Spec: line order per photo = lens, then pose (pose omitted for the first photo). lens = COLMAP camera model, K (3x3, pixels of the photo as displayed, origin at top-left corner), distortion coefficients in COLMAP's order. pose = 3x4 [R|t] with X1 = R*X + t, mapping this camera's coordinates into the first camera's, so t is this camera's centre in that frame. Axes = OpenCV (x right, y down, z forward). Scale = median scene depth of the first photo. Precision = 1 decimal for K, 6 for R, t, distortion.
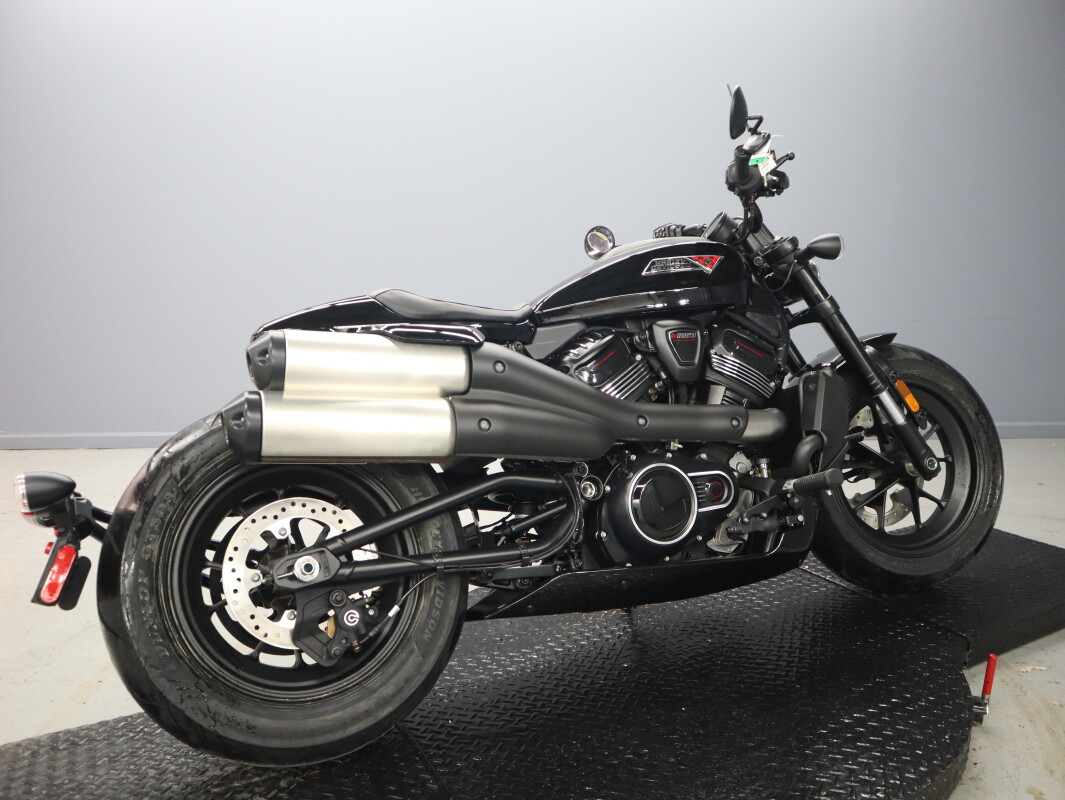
lens RADIAL K [[823.1, 0, 532.5], [0, 823.1, 400.0], [0, 0, 1]] dist [-0.114434, 0.074313]
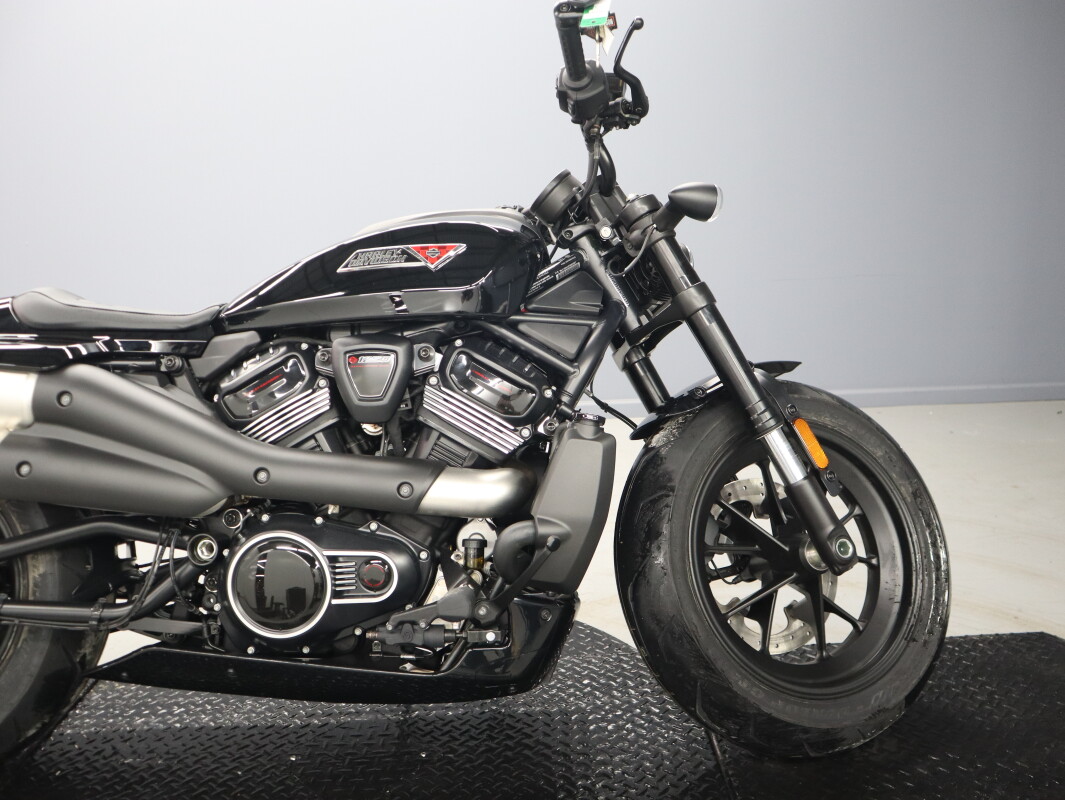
lens RADIAL K [[823.1, 0, 532.5], [0, 823.1, 400.0], [0, 0, 1]] dist [-0.114434, 0.074313]
pose [[0.905450, 0.103492, -0.411643, 0.618721], [-0.051804, 0.989514, 0.134828, -0.148561], [0.421280, -0.100755, 0.901316, 0.398685]]
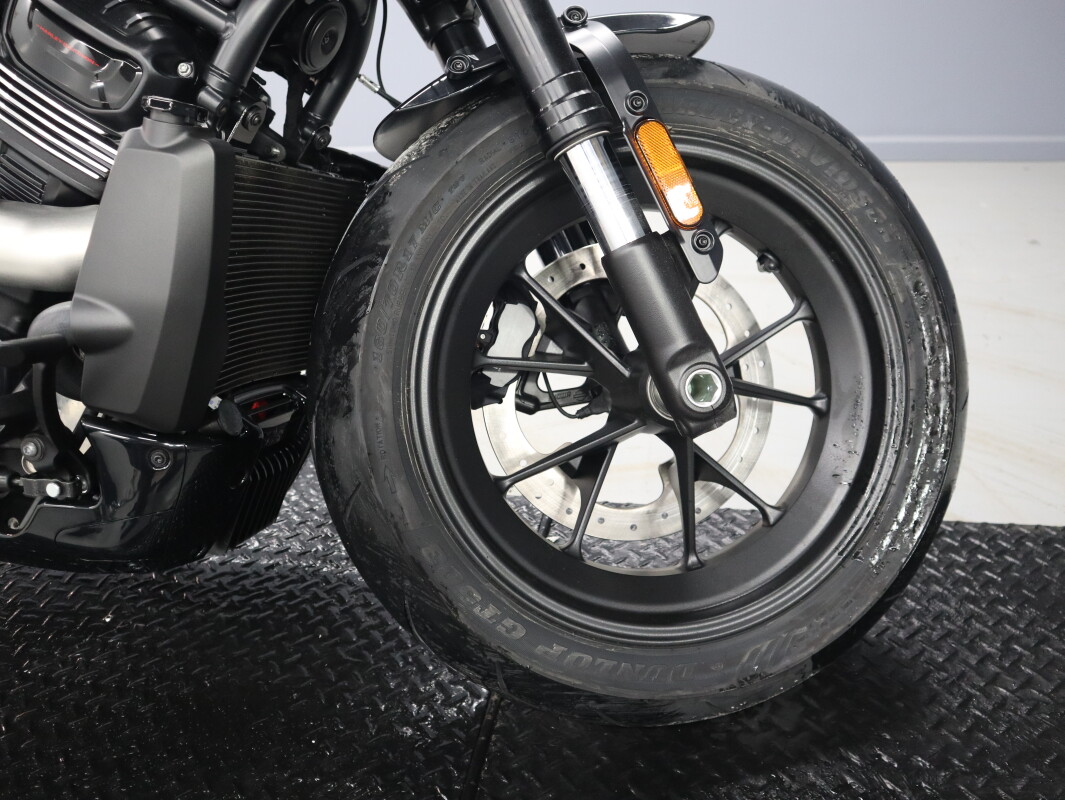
lens RADIAL K [[823.1, 0, 532.5], [0, 823.1, 400.0], [0, 0, 1]] dist [-0.114434, 0.074313]
pose [[0.811480, 0.278706, -0.513638, 0.715986], [-0.046972, 0.907208, 0.418051, -0.078568], [0.582490, -0.315114, 0.749273, 0.835582]]
